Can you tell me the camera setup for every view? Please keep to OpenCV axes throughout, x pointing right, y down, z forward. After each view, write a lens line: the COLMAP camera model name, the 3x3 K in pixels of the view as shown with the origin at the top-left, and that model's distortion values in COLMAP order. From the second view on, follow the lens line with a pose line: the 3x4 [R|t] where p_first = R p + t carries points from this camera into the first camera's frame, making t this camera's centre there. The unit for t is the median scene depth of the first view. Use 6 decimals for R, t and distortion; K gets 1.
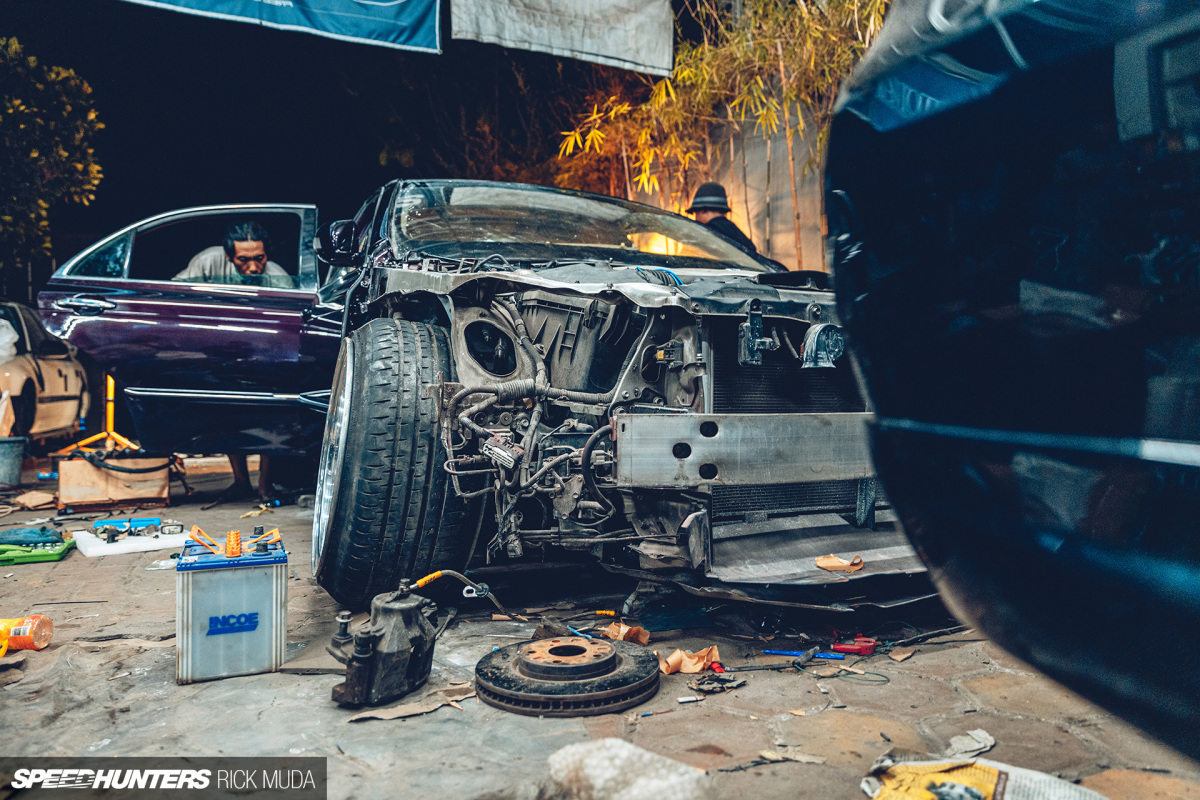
lens RADIAL K [[773.9, 0, 600.0], [0, 773.9, 400.0], [0, 0, 1]] dist [-0.005285, -0.004633]
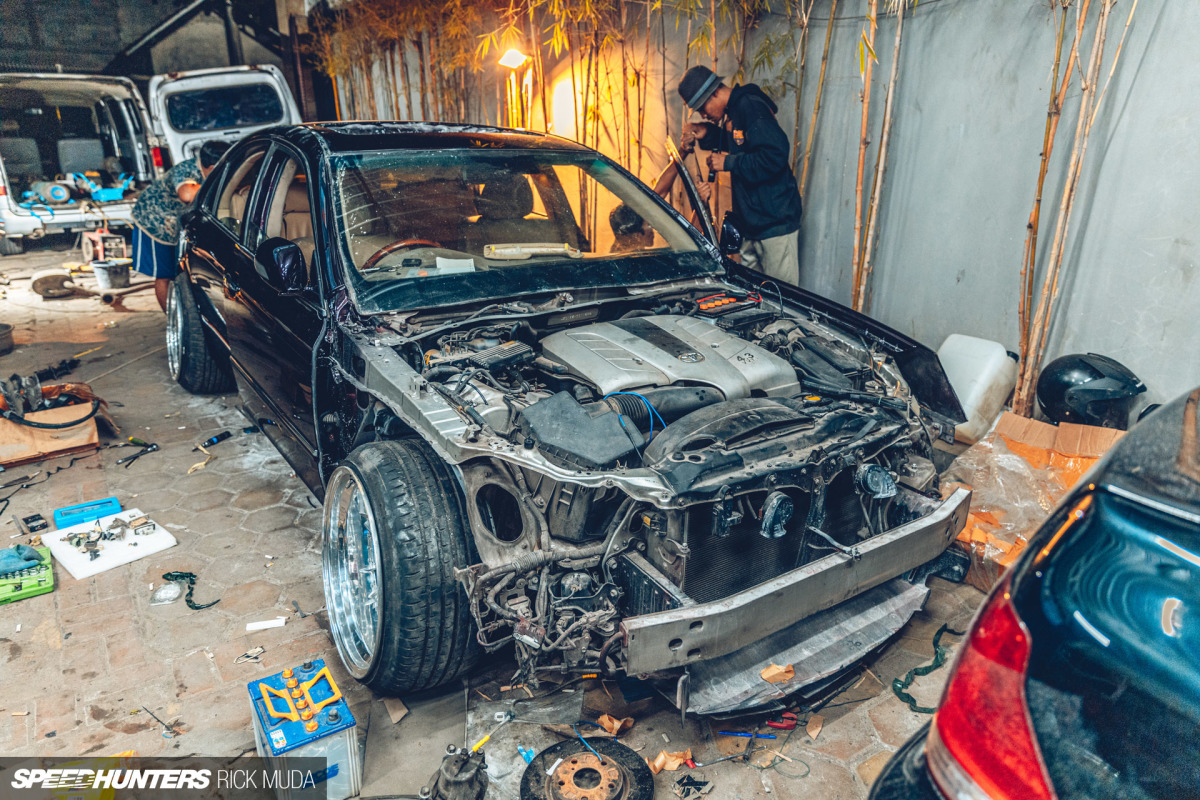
lens RADIAL K [[773.9, 0, 600.0], [0, 773.9, 400.0], [0, 0, 1]] dist [-0.005285, -0.004633]
pose [[0.987484, -0.036563, 0.153423, -0.169839], [-0.013401, 0.949790, 0.312600, -0.607349], [-0.157149, -0.310744, 0.937413, -0.055565]]
